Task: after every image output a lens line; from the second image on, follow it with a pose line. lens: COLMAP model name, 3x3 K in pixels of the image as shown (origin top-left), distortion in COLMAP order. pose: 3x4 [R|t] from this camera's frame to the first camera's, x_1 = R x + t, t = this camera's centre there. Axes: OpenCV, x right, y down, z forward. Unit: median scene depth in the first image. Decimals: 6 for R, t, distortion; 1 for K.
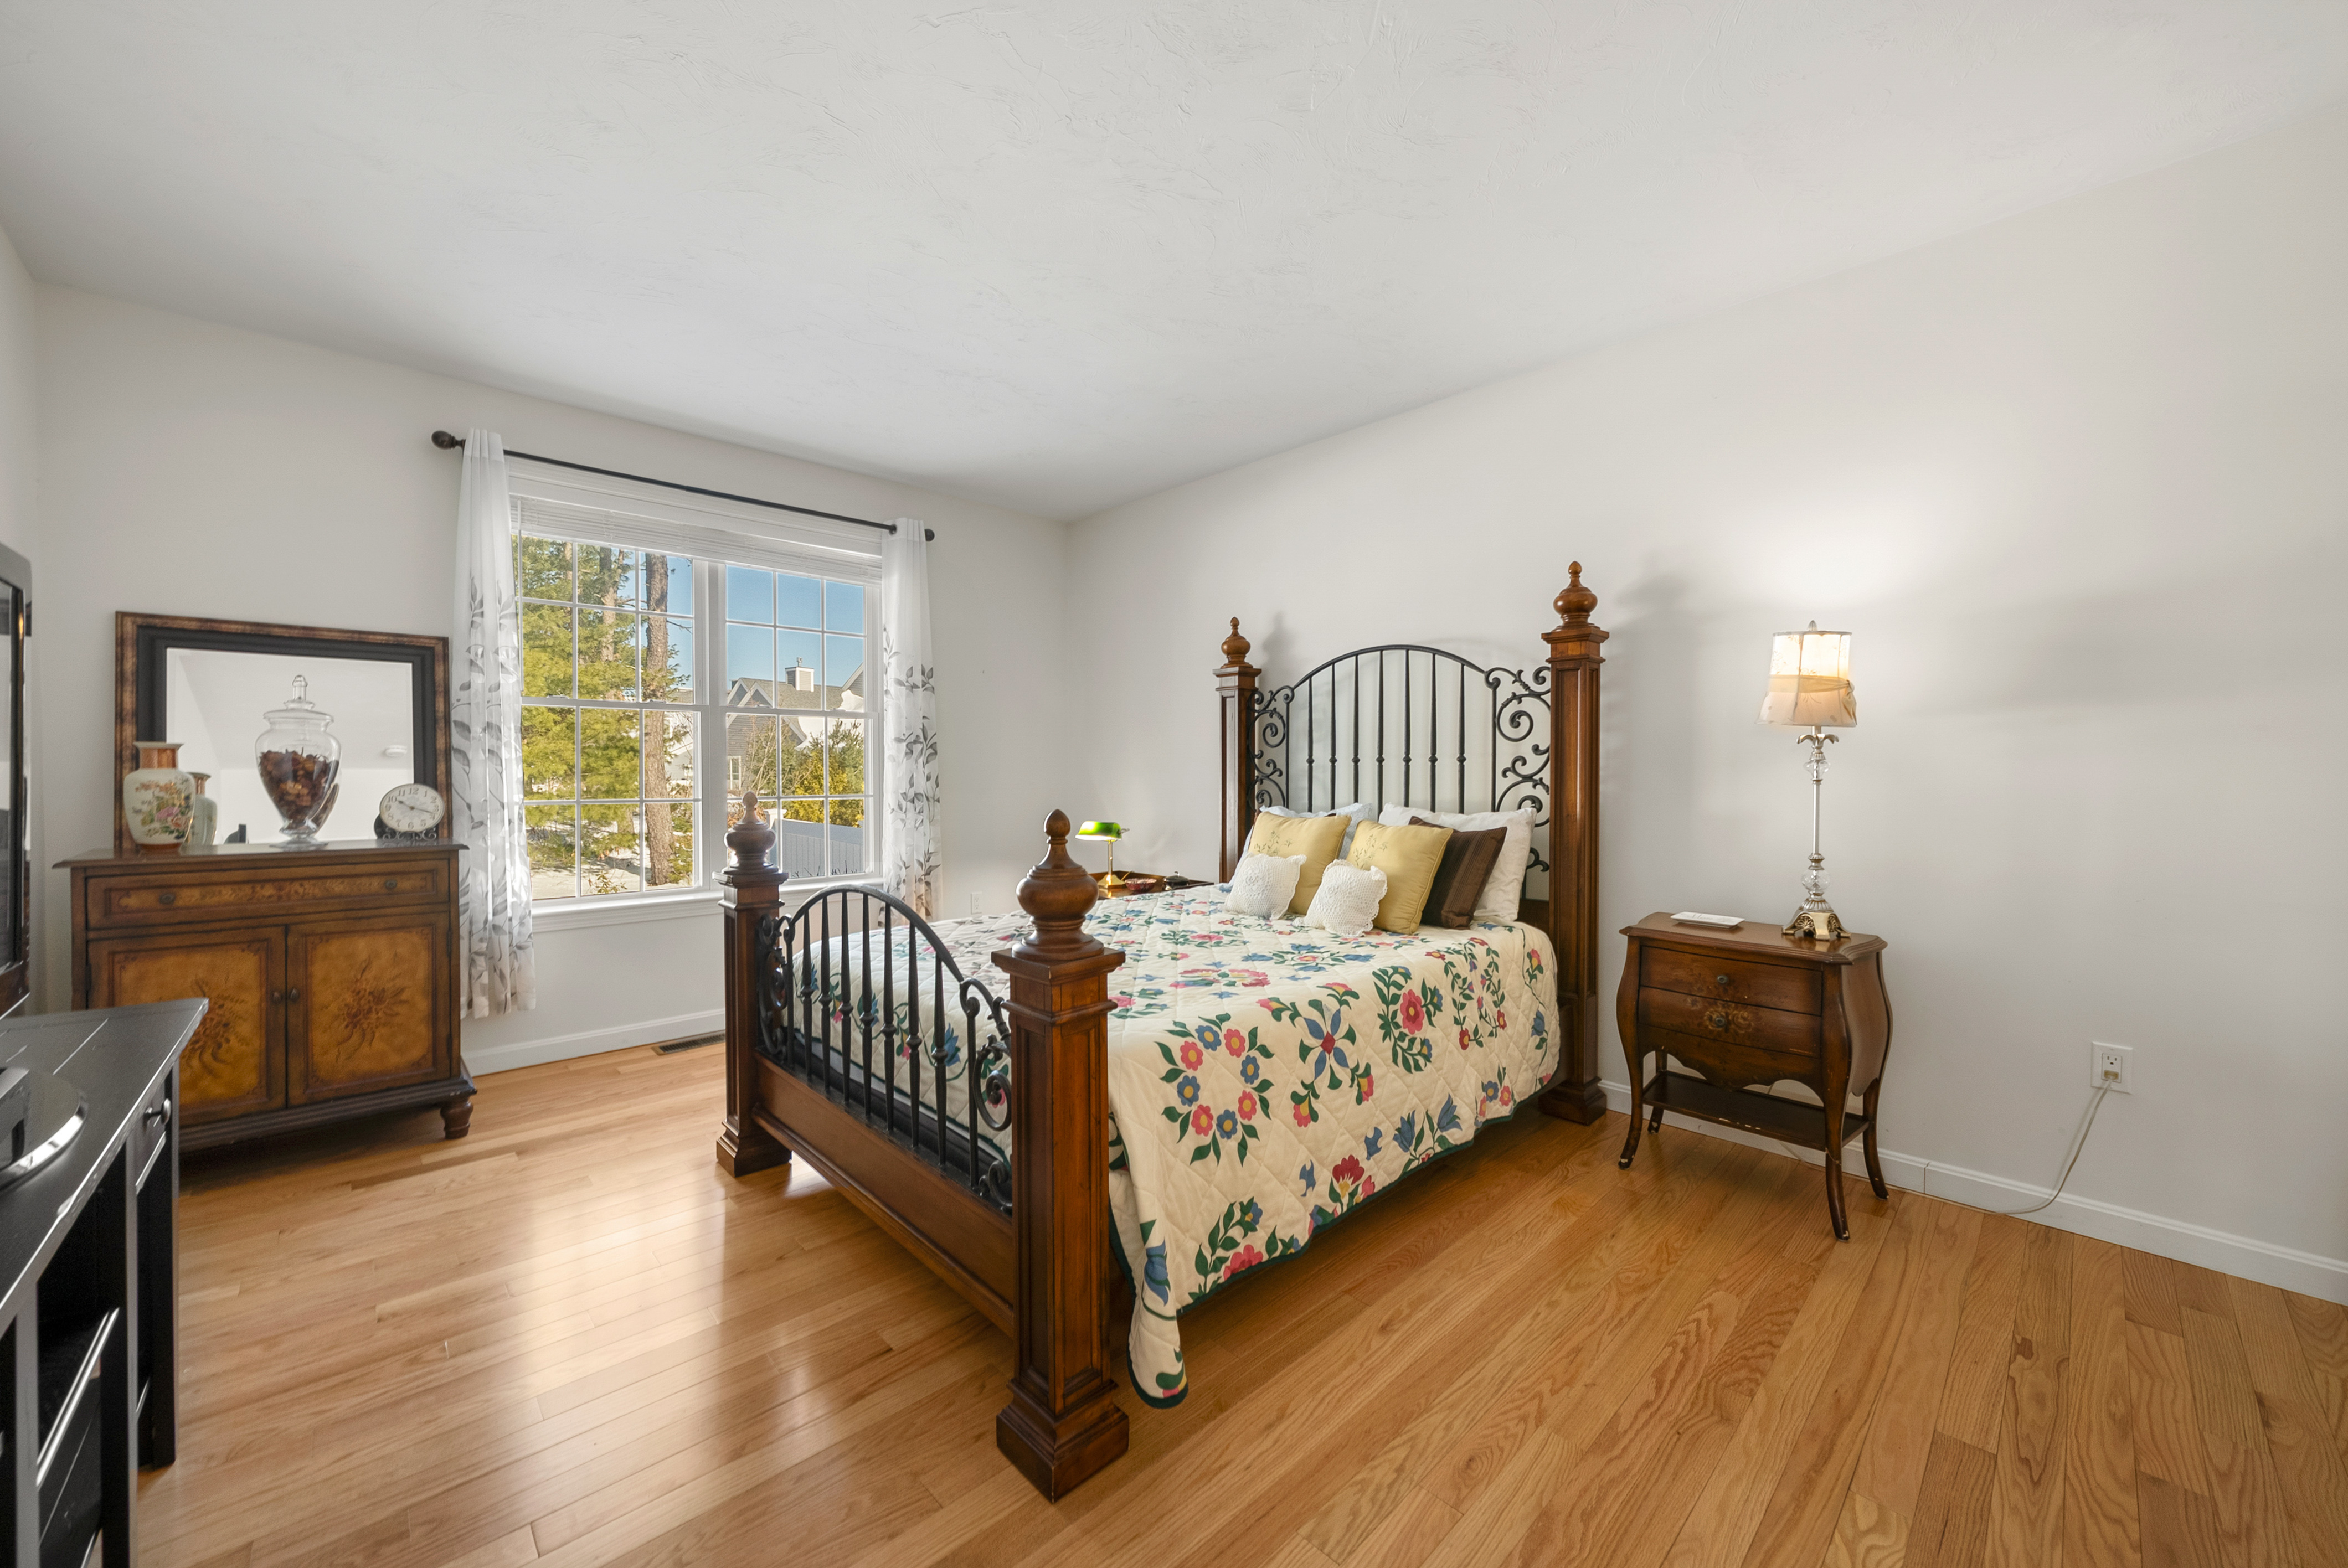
lens RADIAL K [[889.7, 0, 1163.1], [0, 889.7, 781.7], [0, 0, 1]] dist [-0.001380, -0.000067]
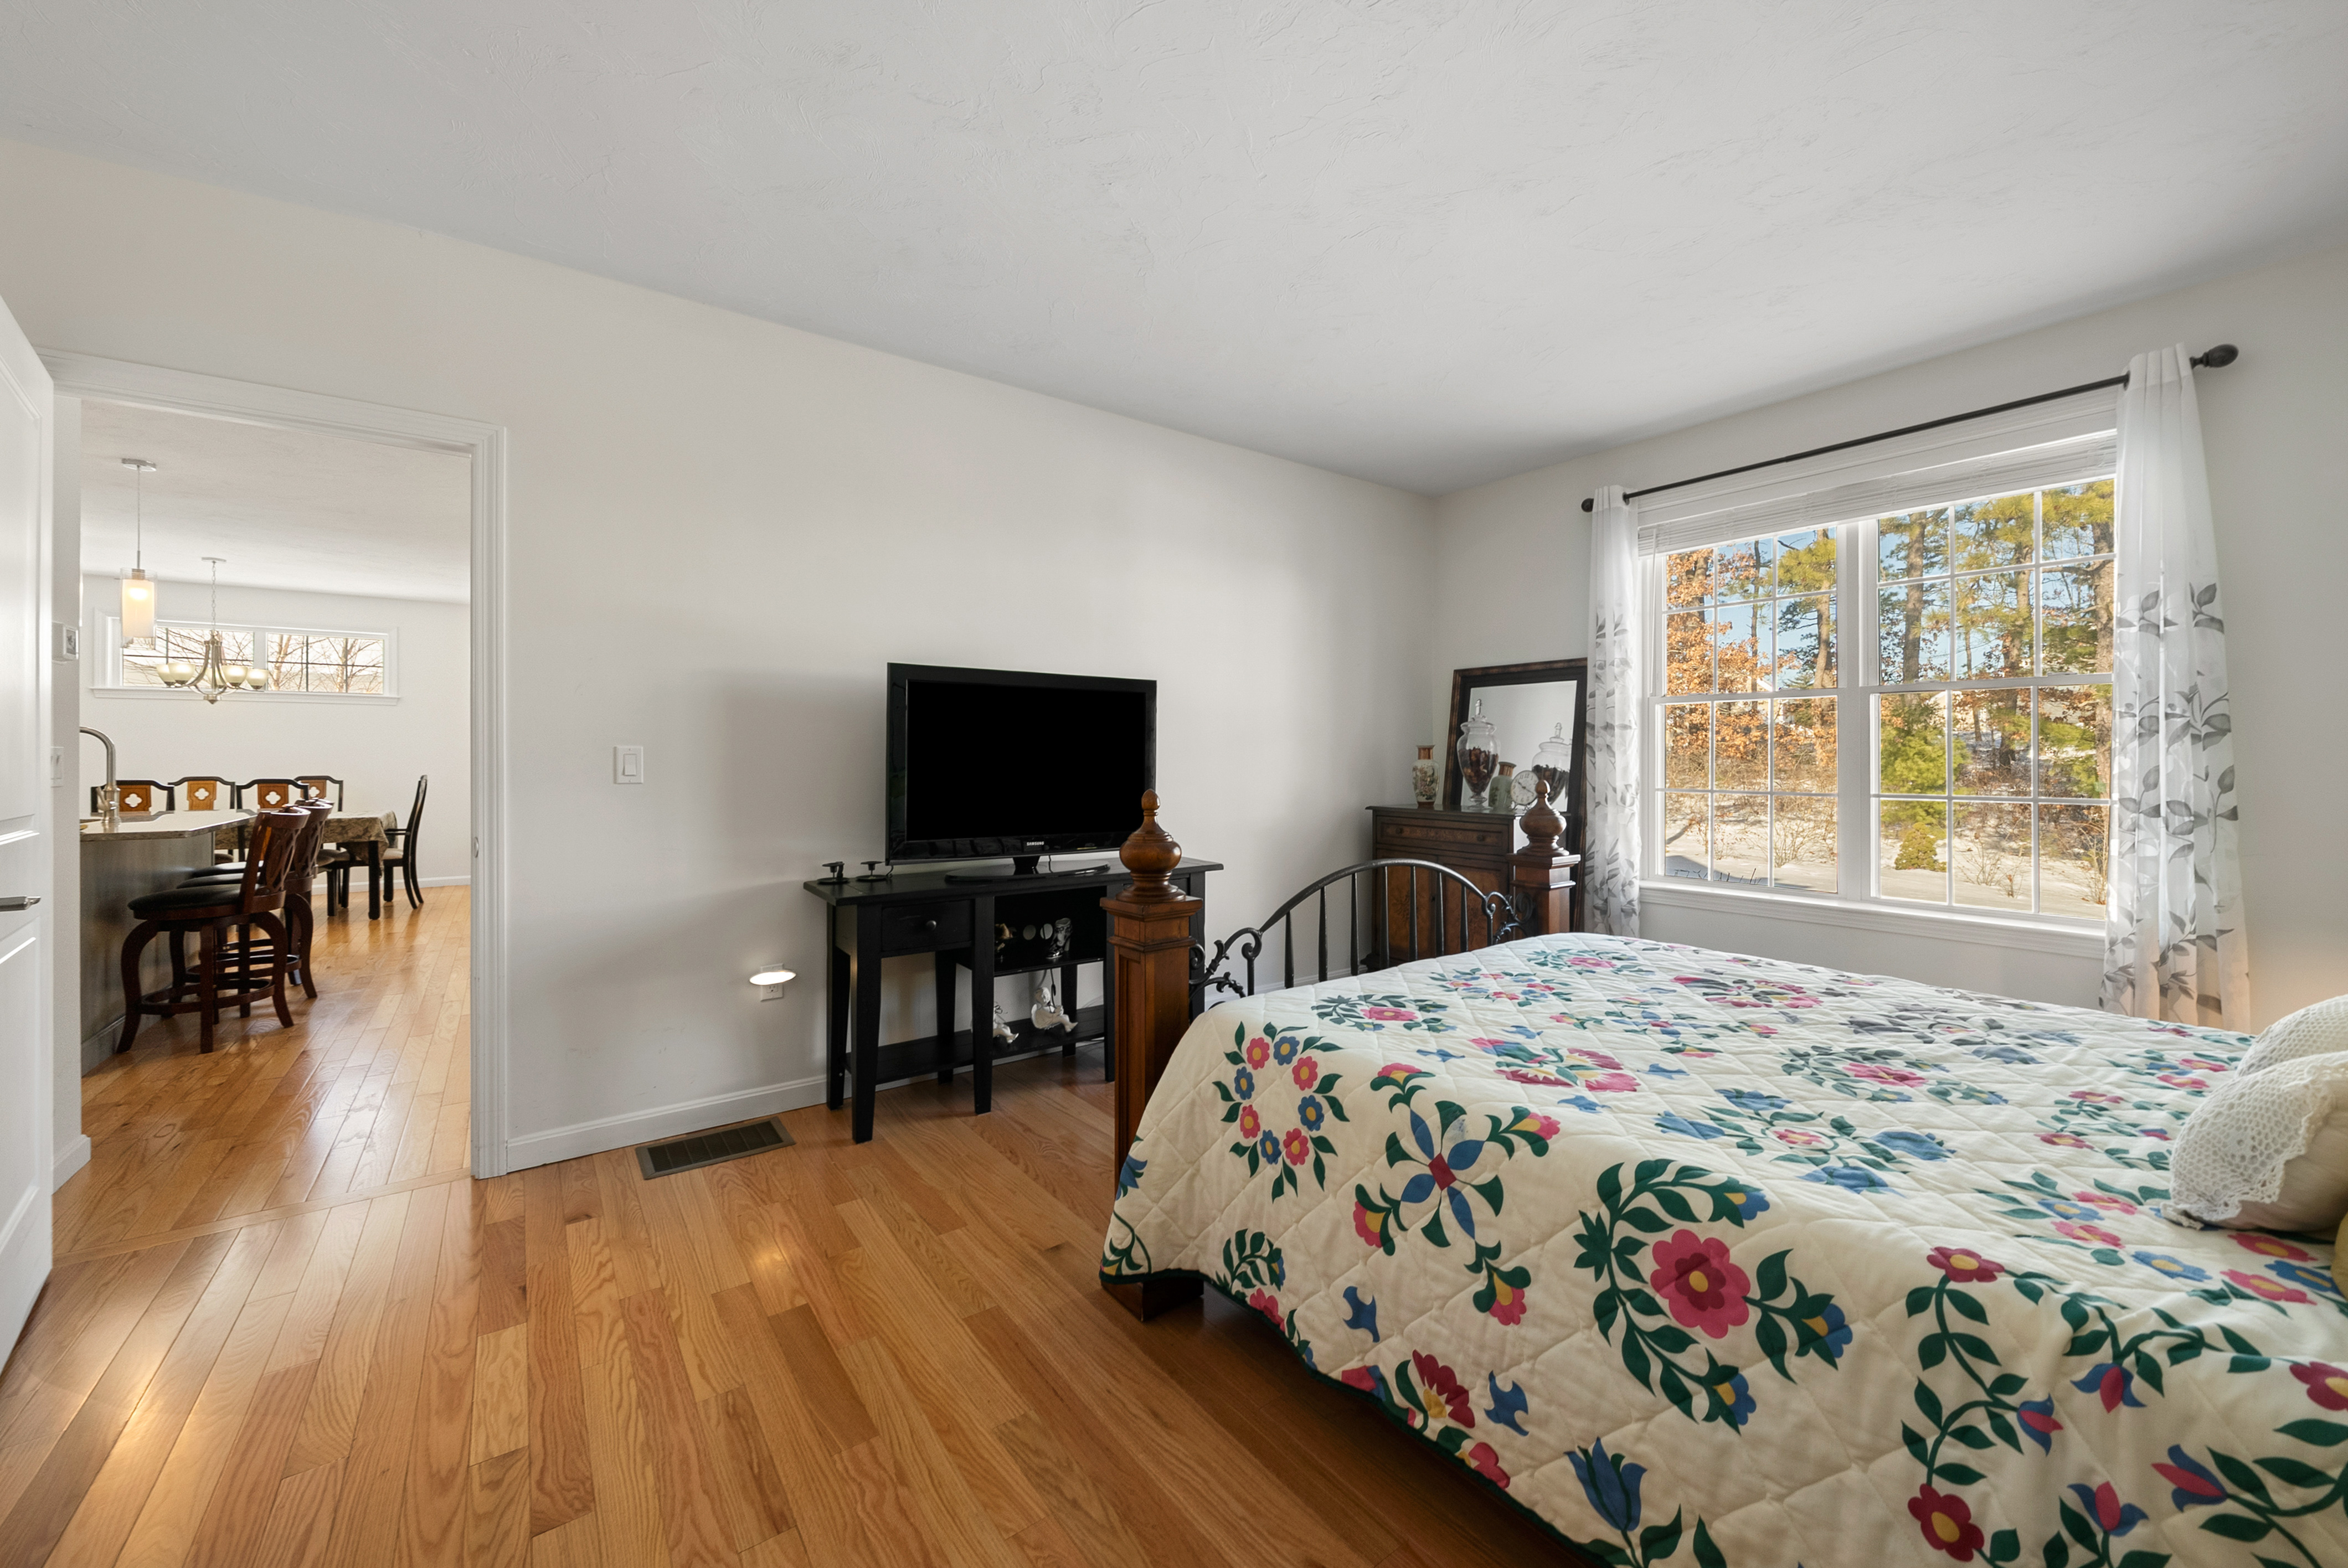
lens RADIAL K [[872.1, 0, 1158.9], [0, 872.1, 748.4], [0, 0, 1]] dist [0.000081, -0.000003]
pose [[-0.115709, -0.012751, -0.993201, 0.847586], [-0.013756, 0.999842, -0.011233, -0.010820], [0.993188, 0.012363, -0.115866, 0.852100]]
